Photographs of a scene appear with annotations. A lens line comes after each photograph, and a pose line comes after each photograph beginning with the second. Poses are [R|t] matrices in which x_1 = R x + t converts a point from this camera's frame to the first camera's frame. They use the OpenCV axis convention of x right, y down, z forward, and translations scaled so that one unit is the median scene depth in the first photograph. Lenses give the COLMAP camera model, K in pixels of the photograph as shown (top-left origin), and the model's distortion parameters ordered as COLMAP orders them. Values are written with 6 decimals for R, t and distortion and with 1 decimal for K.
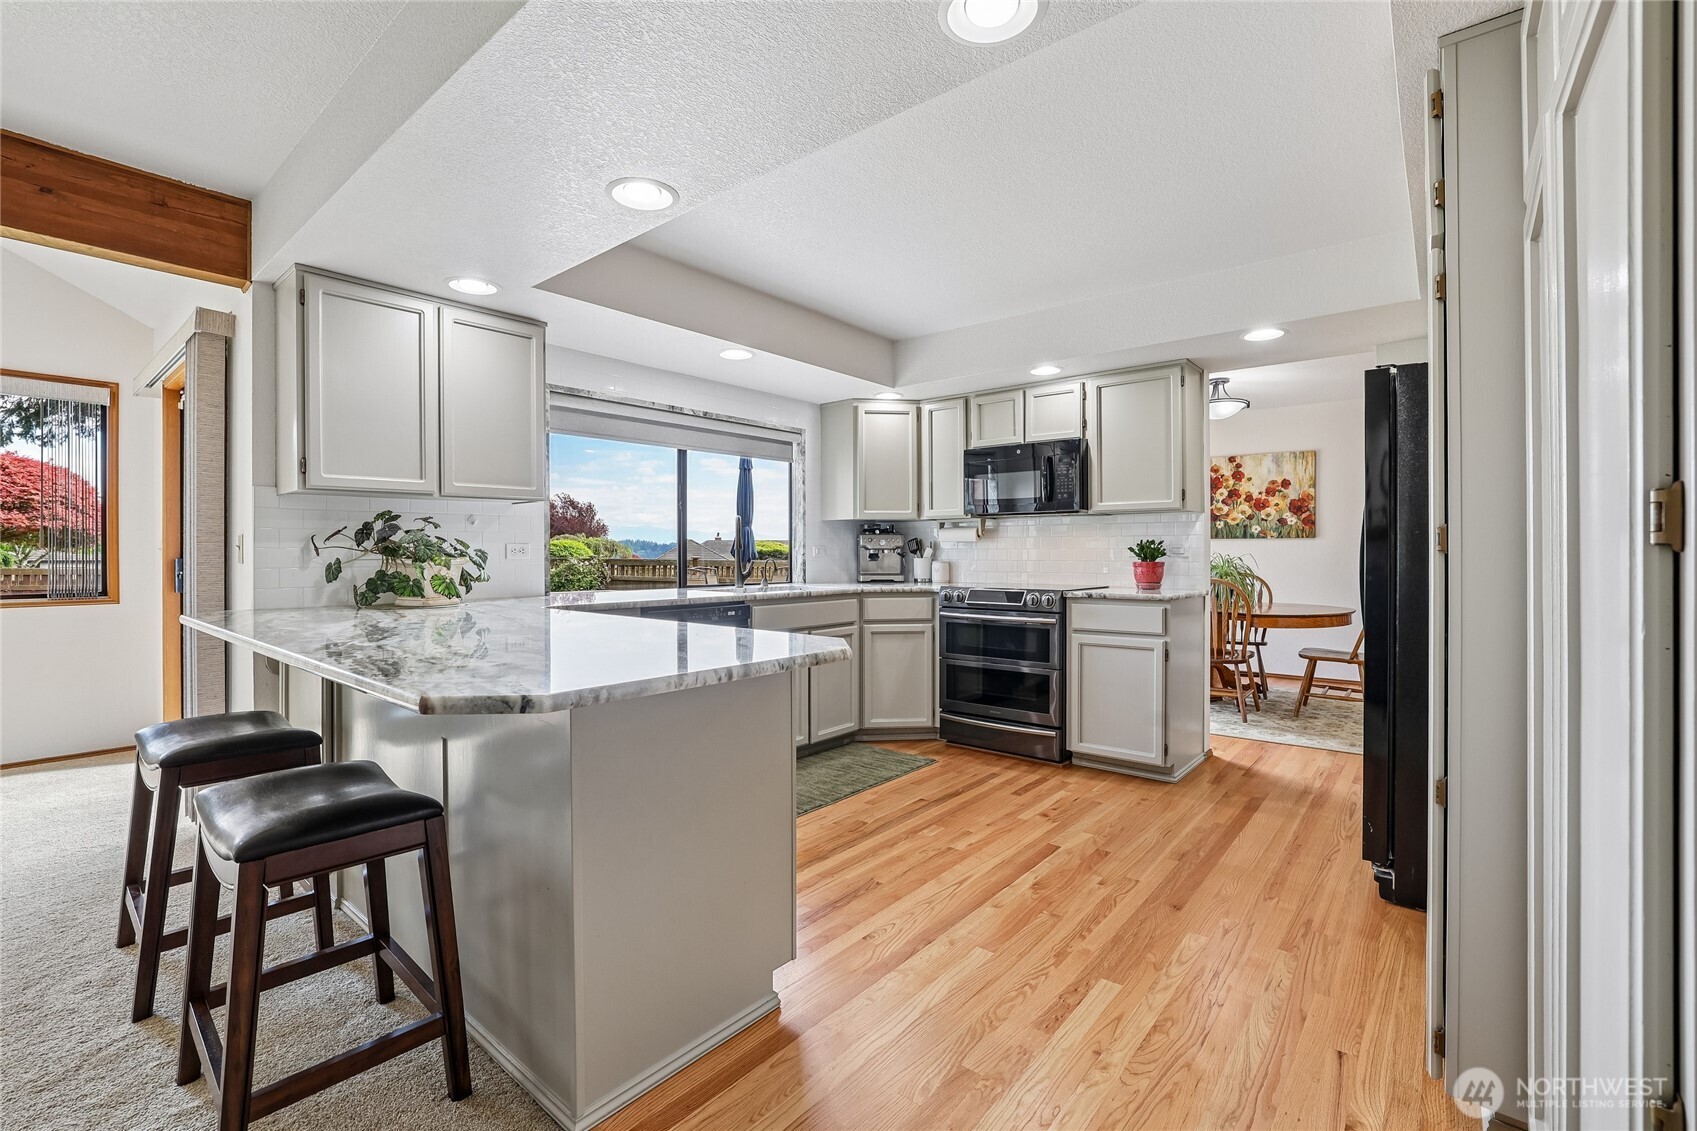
lens RADIAL K [[739.8, 0, 851.6], [0, 739.8, 555.9], [0, 0, 1]] dist [-0.049042, 0.018107]
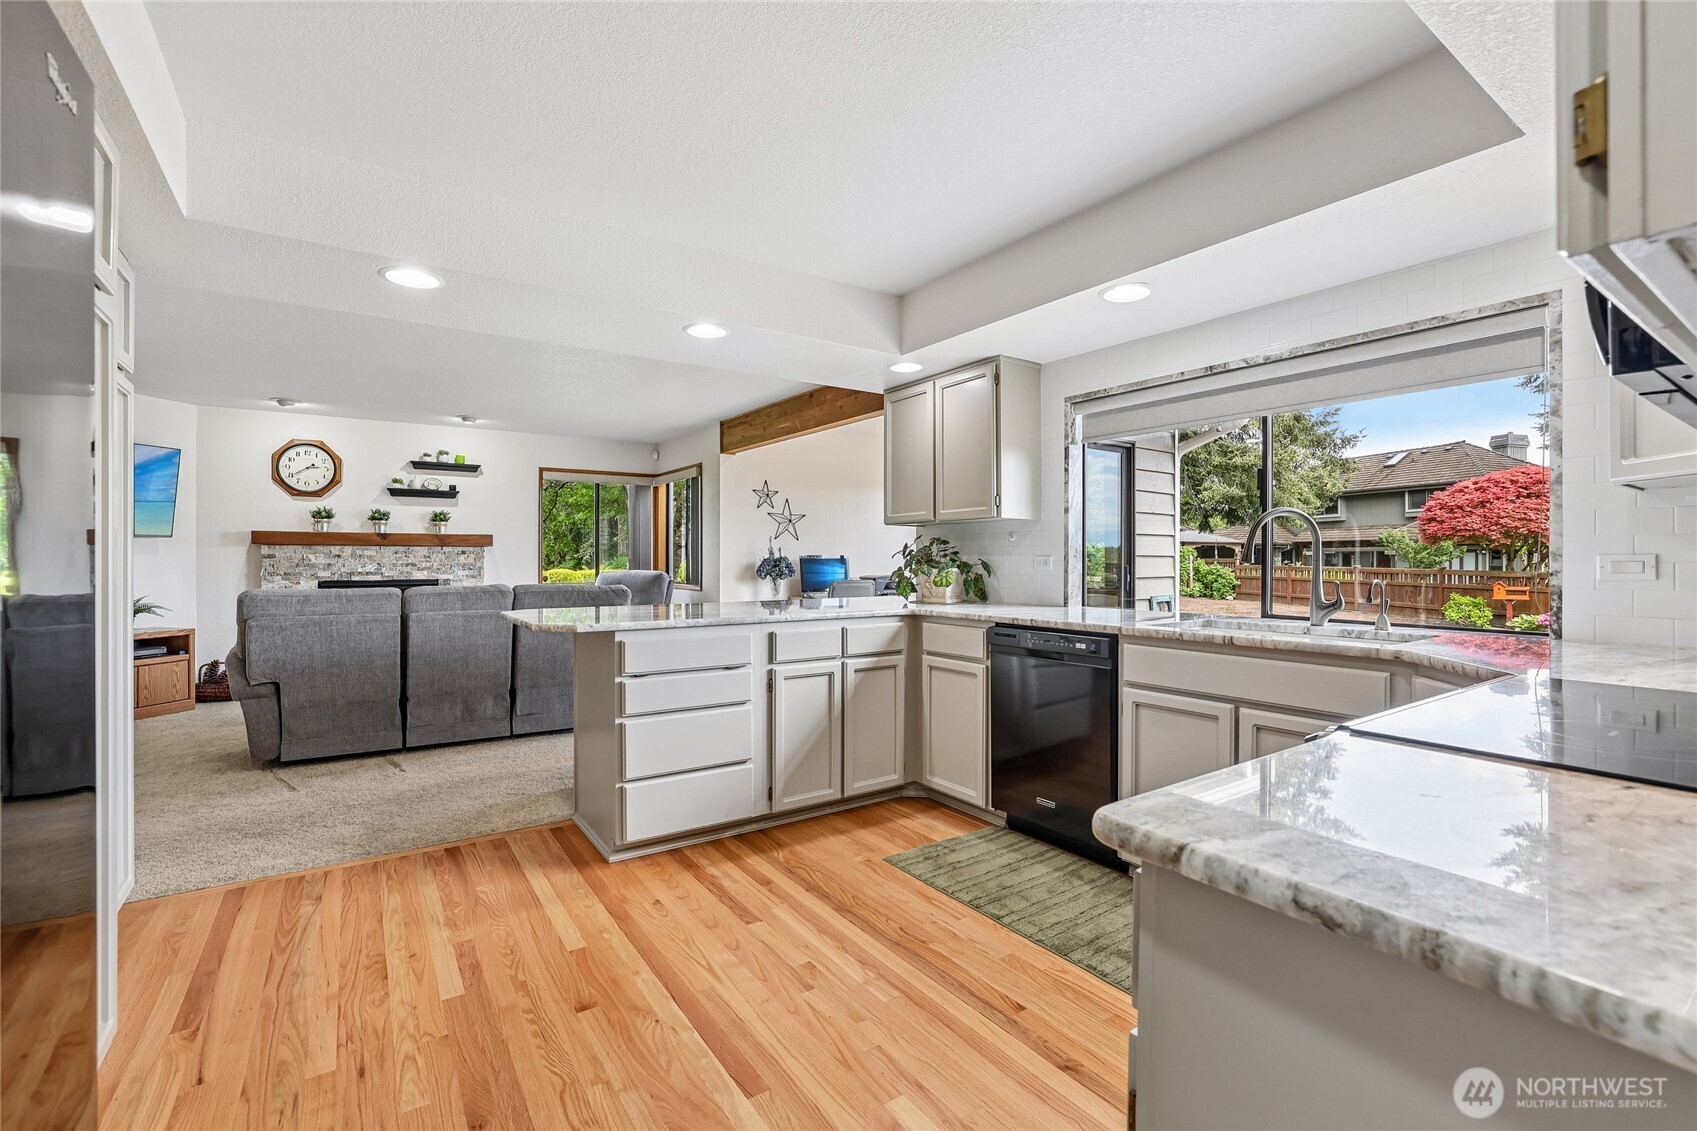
lens RADIAL K [[739.8, 0, 851.6], [0, 739.8, 555.9], [0, 0, 1]] dist [-0.049042, 0.018107]
pose [[-0.270370, -0.001020, -0.962756, 0.527482], [-0.005060, 0.999987, 0.000362, -0.012148], [0.962743, 0.004970, -0.270372, 0.808796]]
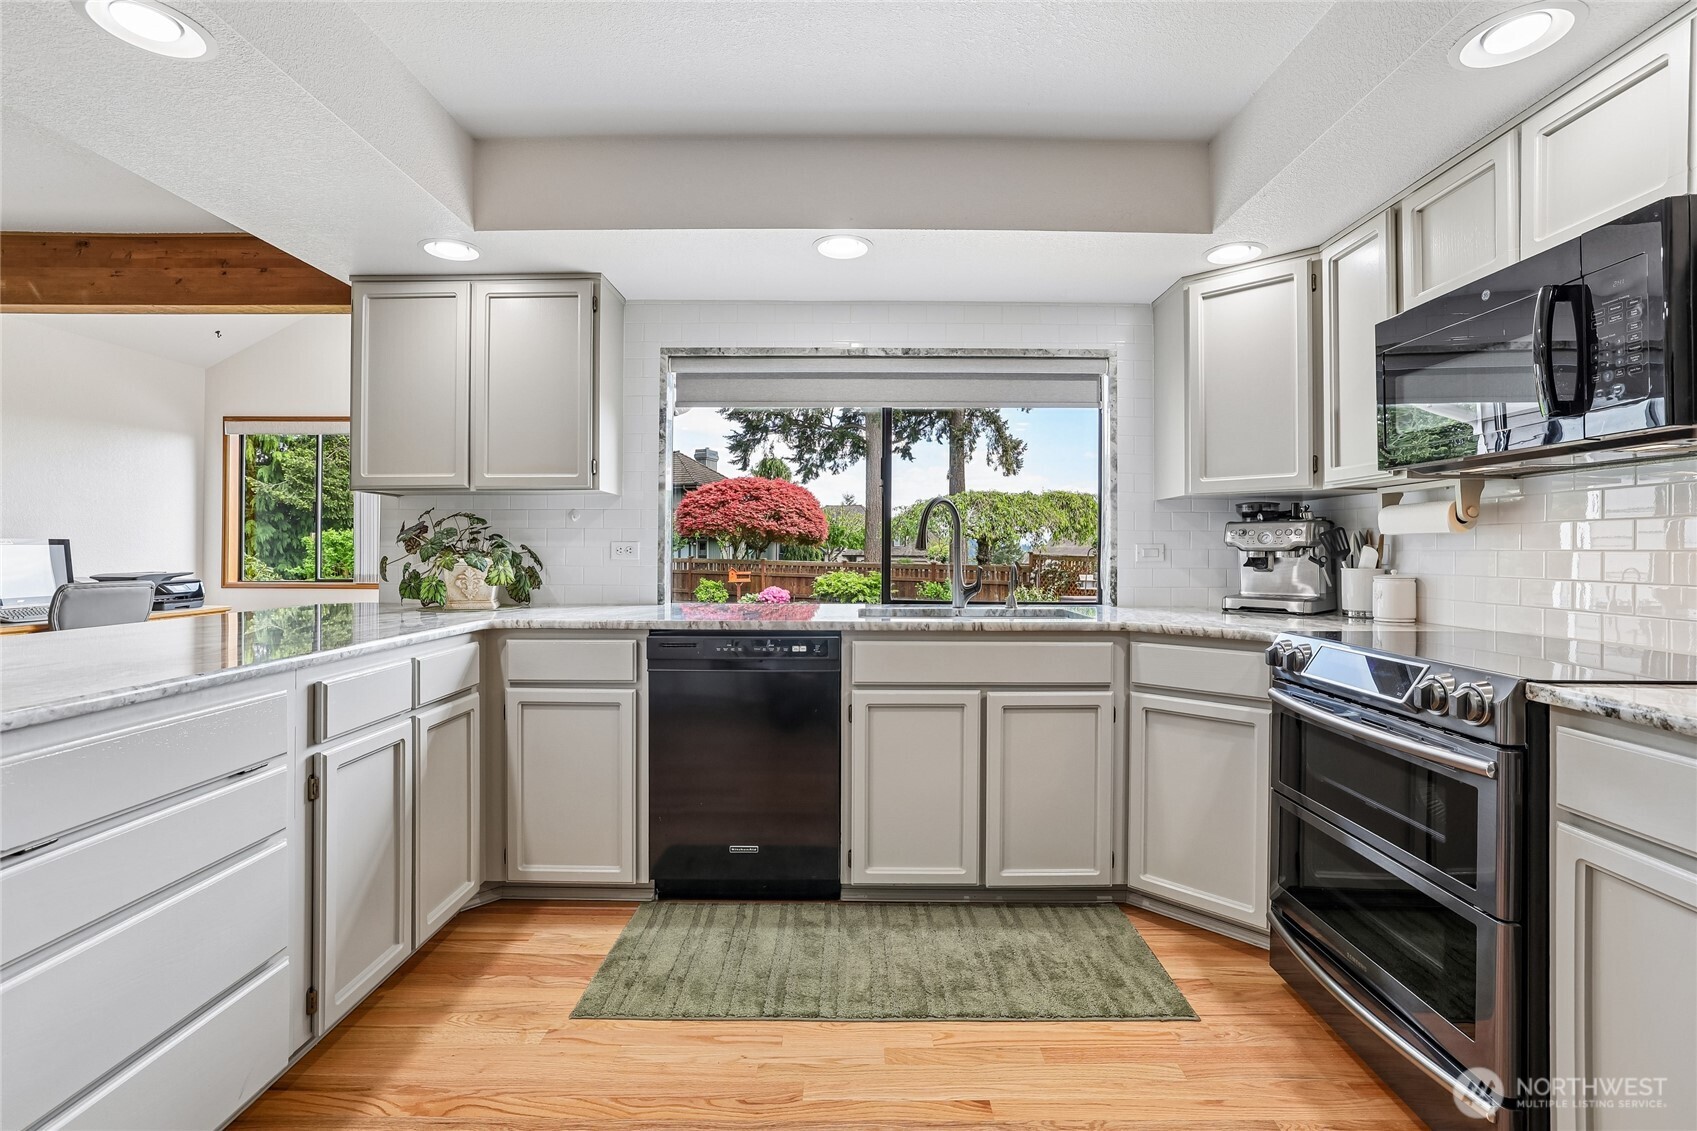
lens RADIAL K [[769.8, 0, 854.7], [0, 769.8, 542.5], [0, 0, 1]] dist [-0.048225, 0.023787]
pose [[0.637086, -0.003098, -0.770787, 0.318182], [-0.009388, 0.999887, -0.011779, -0.005921], [0.770736, 0.014741, 0.636984, 0.504345]]
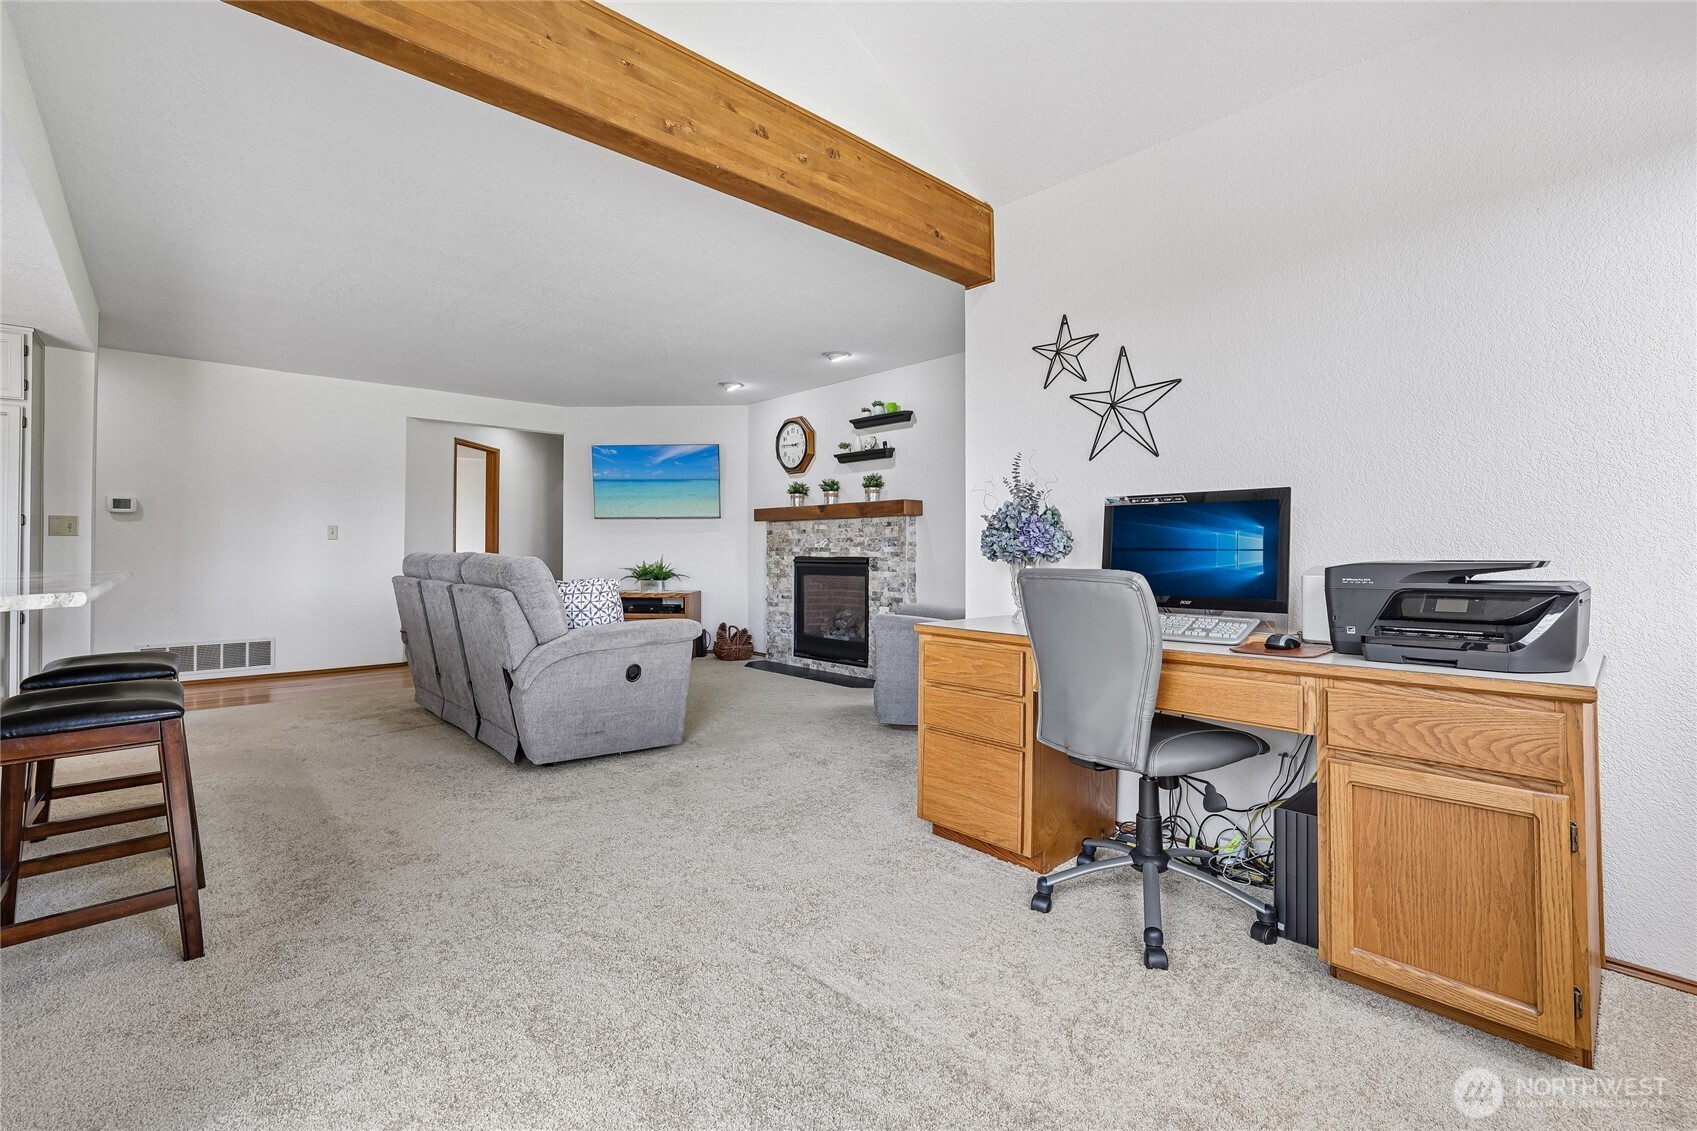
lens RADIAL K [[749.3, 0, 853.2], [0, 749.3, 554.3], [0, 0, 1]] dist [-0.051195, 0.021474]
pose [[-0.992563, -0.000111, 0.121731, -0.913877], [0.000912, 0.999965, 0.008342, 0.028032], [-0.121728, 0.008391, -0.992528, 0.858415]]
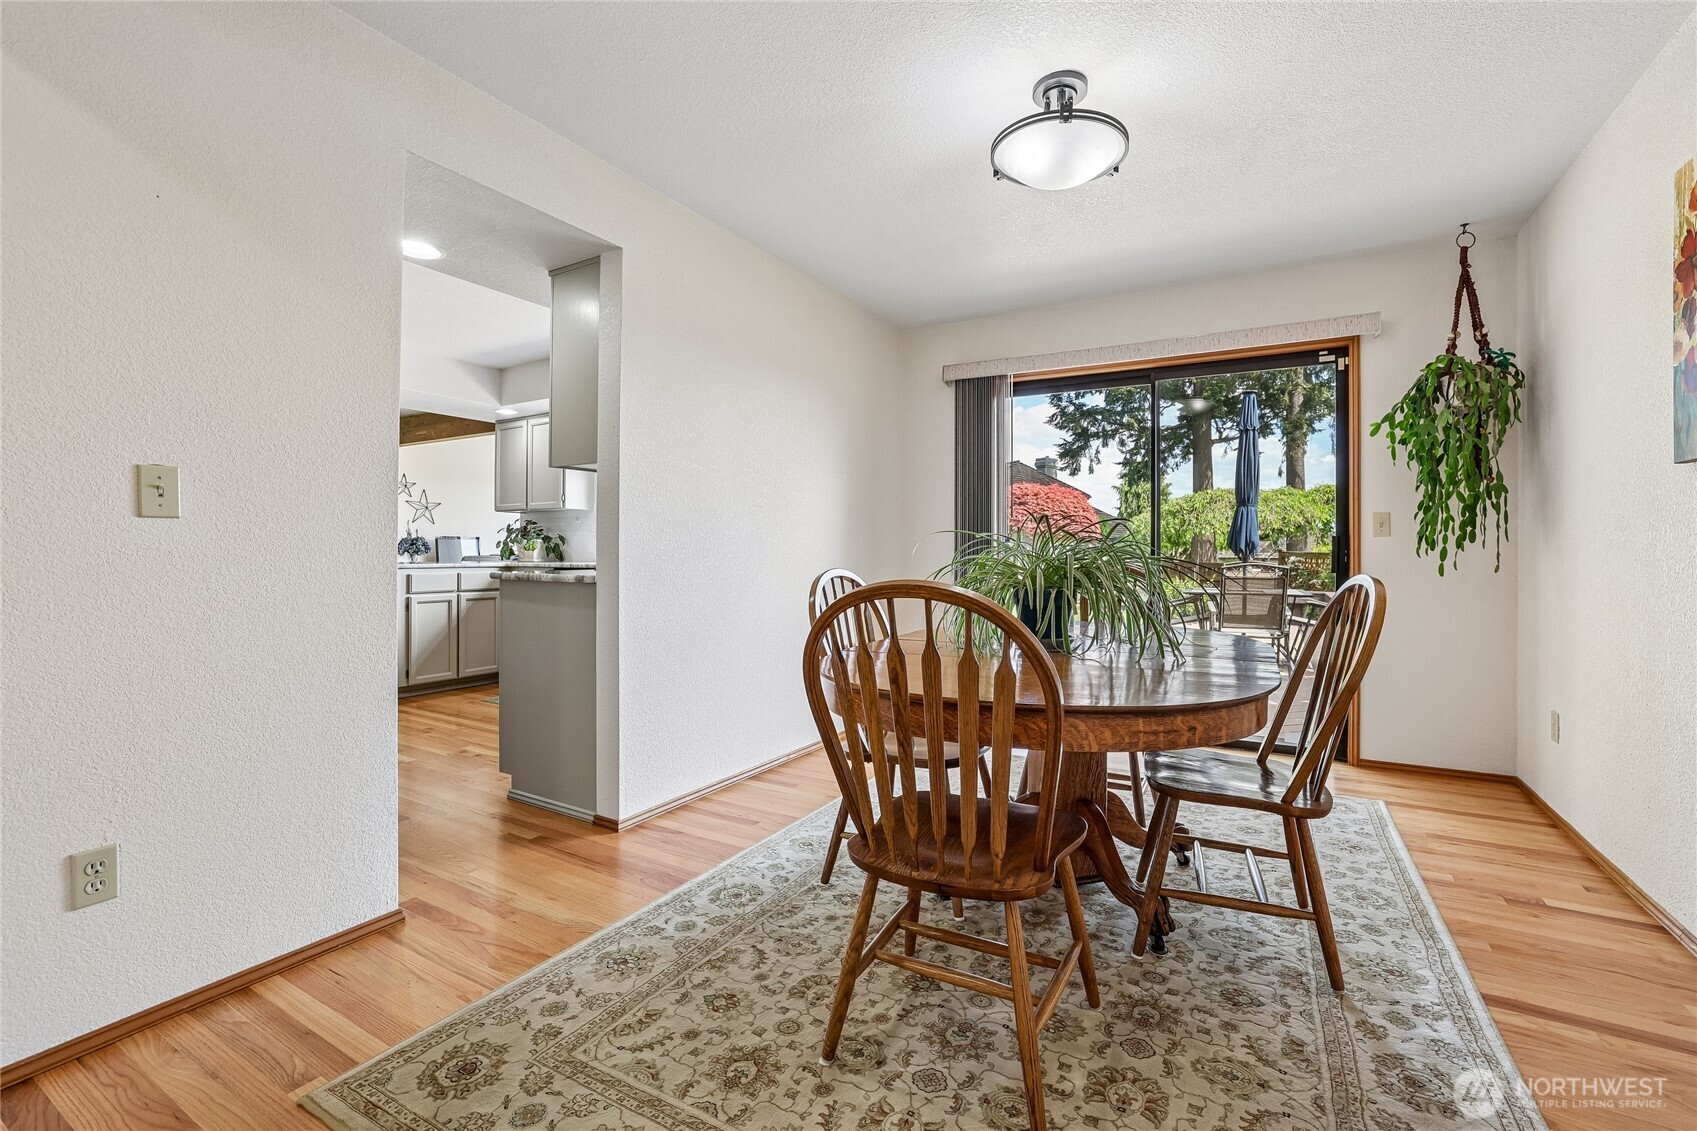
lens RADIAL K [[733.3, 0, 853.7], [0, 733.3, 550.4], [0, 0, 1]] dist [-0.050015, 0.019949]
pose [[0.168911, 0.000284, -0.985631, 1.113563], [-0.008470, 0.999963, -0.001163, 0.019947], [0.985595, 0.008544, 0.168908, 1.046260]]
